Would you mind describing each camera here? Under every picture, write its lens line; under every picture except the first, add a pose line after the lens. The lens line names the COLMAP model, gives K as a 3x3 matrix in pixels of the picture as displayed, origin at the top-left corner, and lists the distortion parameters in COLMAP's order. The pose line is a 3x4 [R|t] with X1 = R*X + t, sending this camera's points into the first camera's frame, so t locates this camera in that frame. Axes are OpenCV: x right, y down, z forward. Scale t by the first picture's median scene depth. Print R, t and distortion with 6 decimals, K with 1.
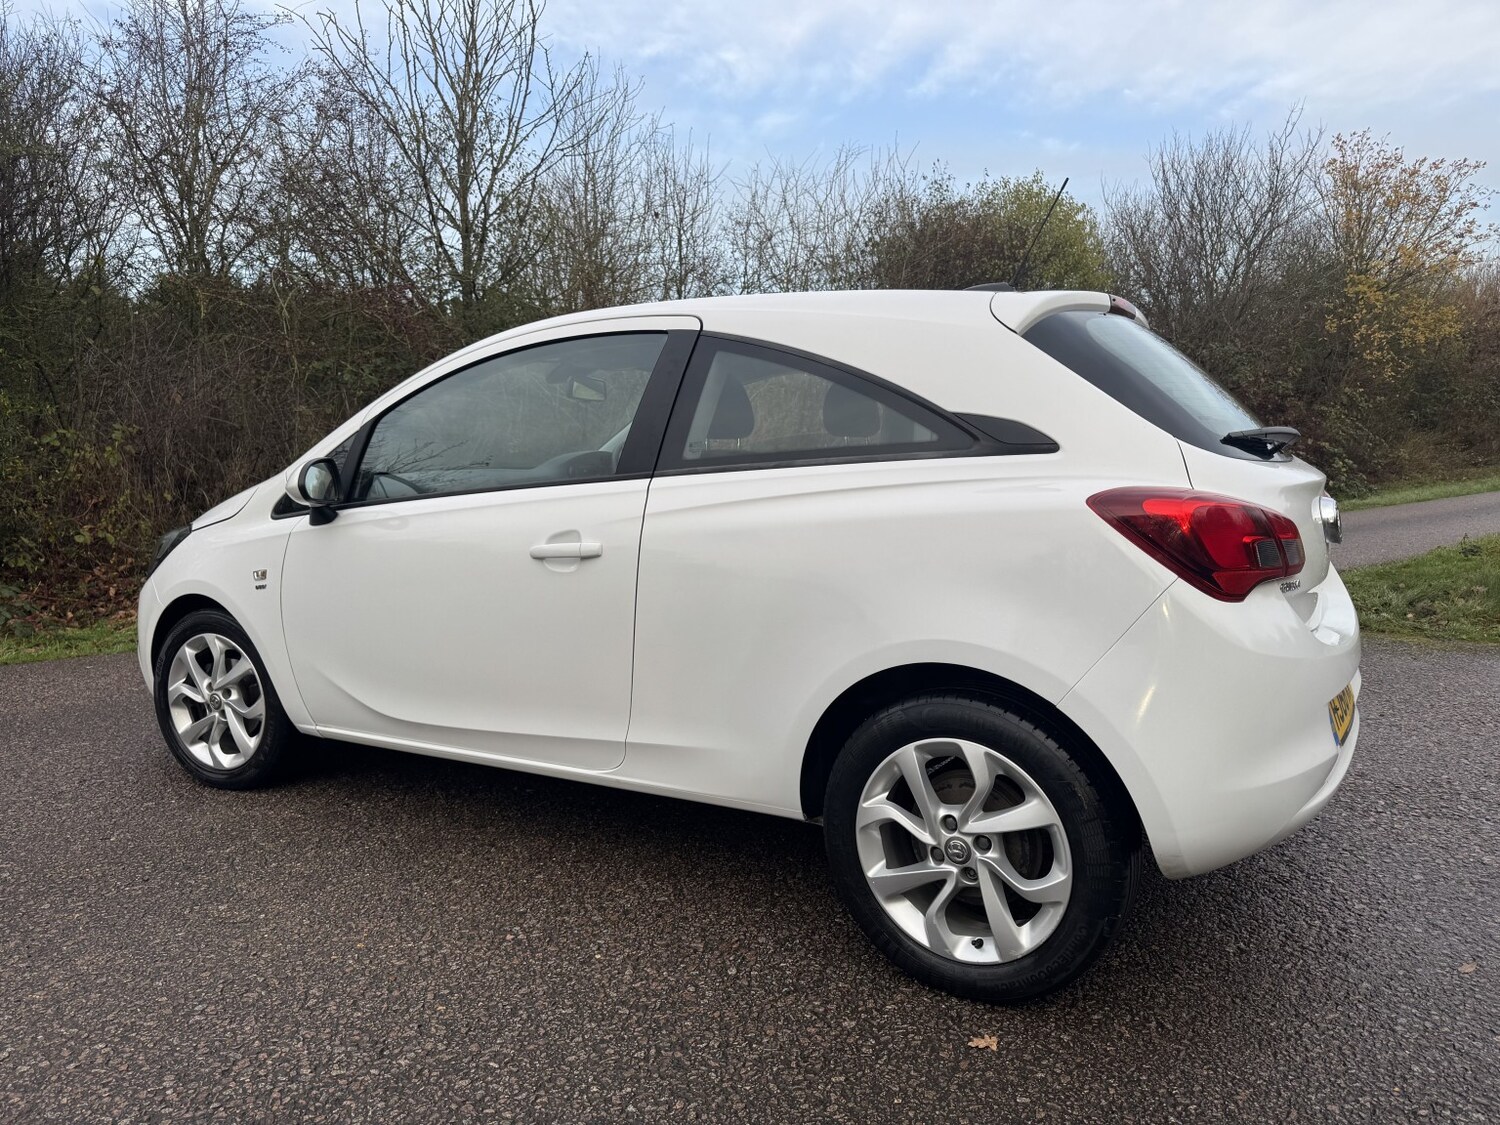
lens RADIAL K [[1062.1, 0, 743.6], [0, 1062.1, 566.4], [0, 0, 1]] dist [0.012201, -0.003853]
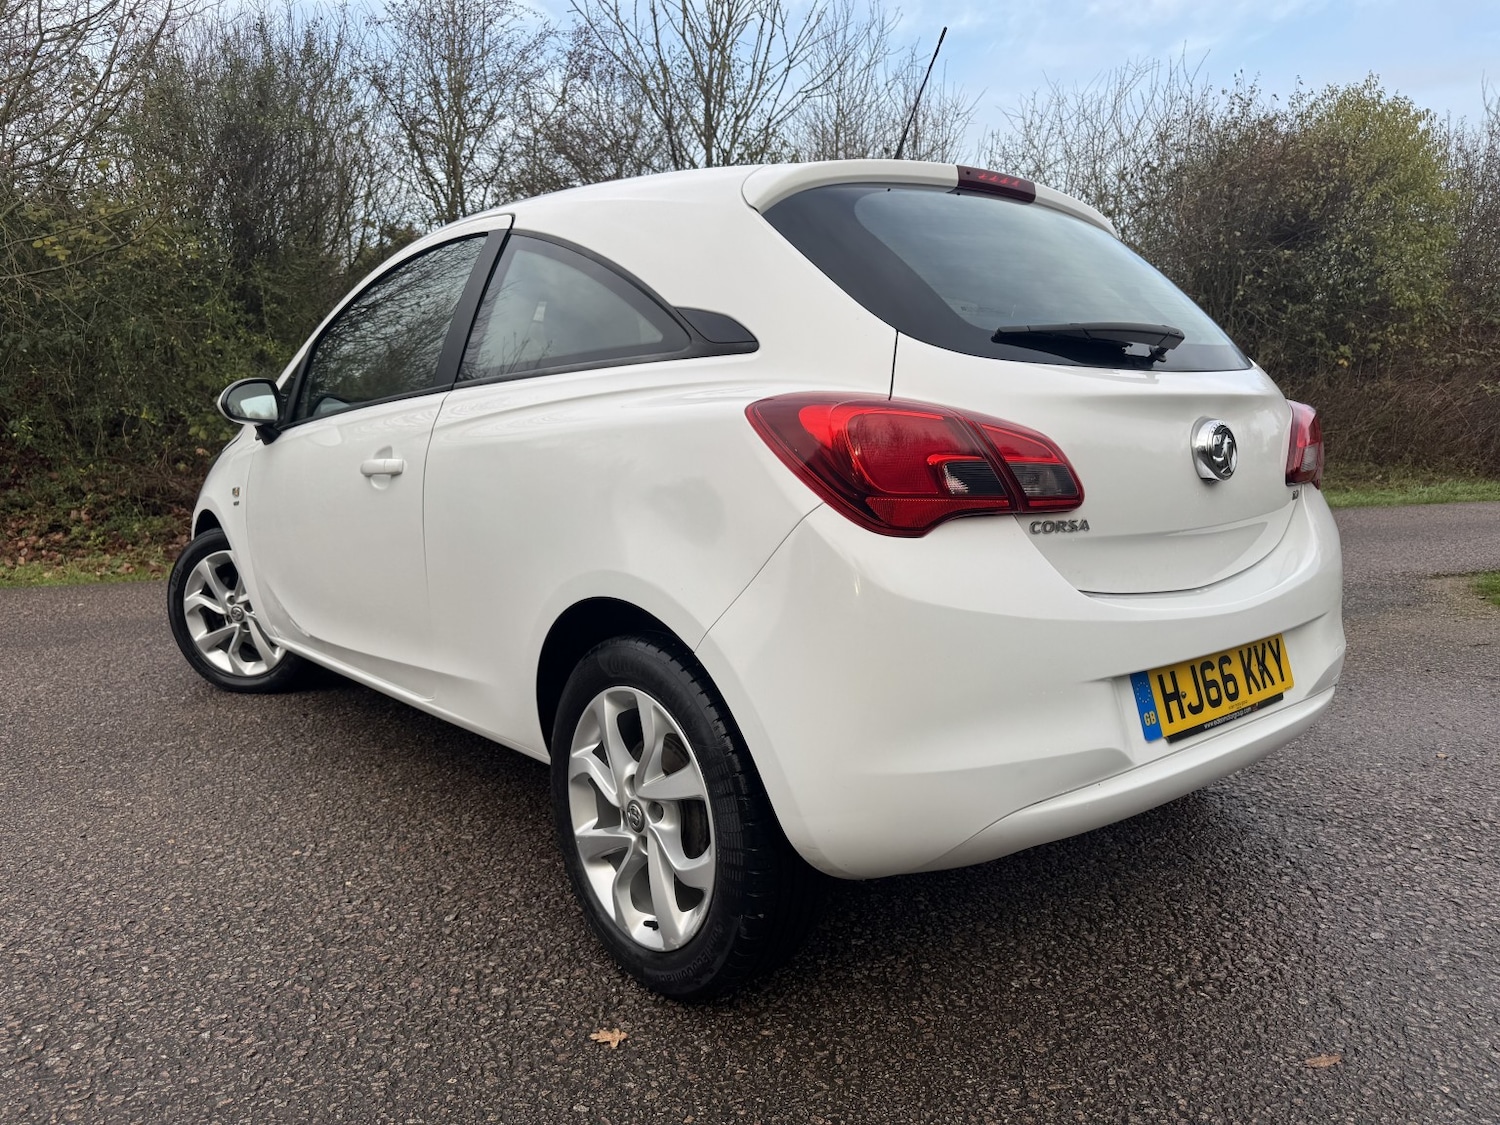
lens RADIAL K [[1061.8, 0, 751.2], [0, 1061.8, 565.7], [0, 0, 1]] dist [0.019961, -0.026499]
pose [[0.953347, 0.051200, -0.297502, 0.493260], [-0.040143, 0.998261, 0.043164, 0.020791], [0.299195, -0.029207, 0.953745, 0.192270]]
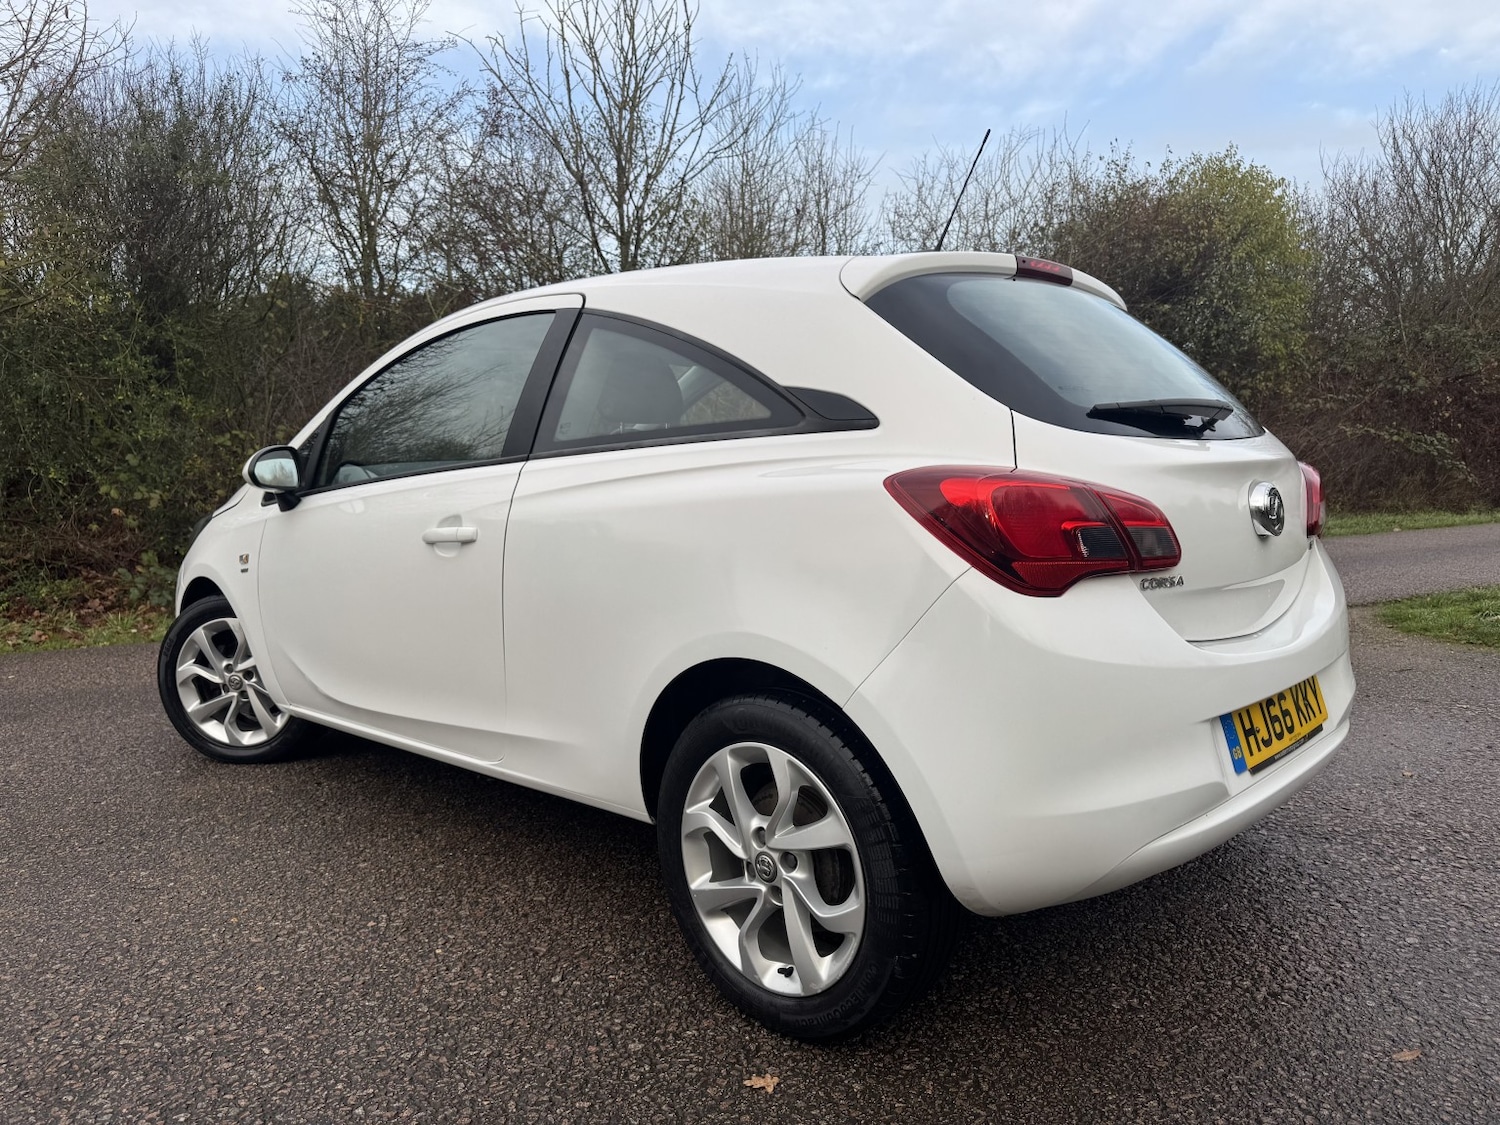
lens RADIAL K [[1063.9, 0, 748.0], [0, 1063.9, 556.6], [0, 0, 1]] dist [0.018365, -0.022164]
pose [[0.980549, 0.014511, -0.195736, 0.330718], [-0.016662, 0.999818, -0.009344, 0.010050], [0.195565, 0.012424, 0.980612, 0.093438]]
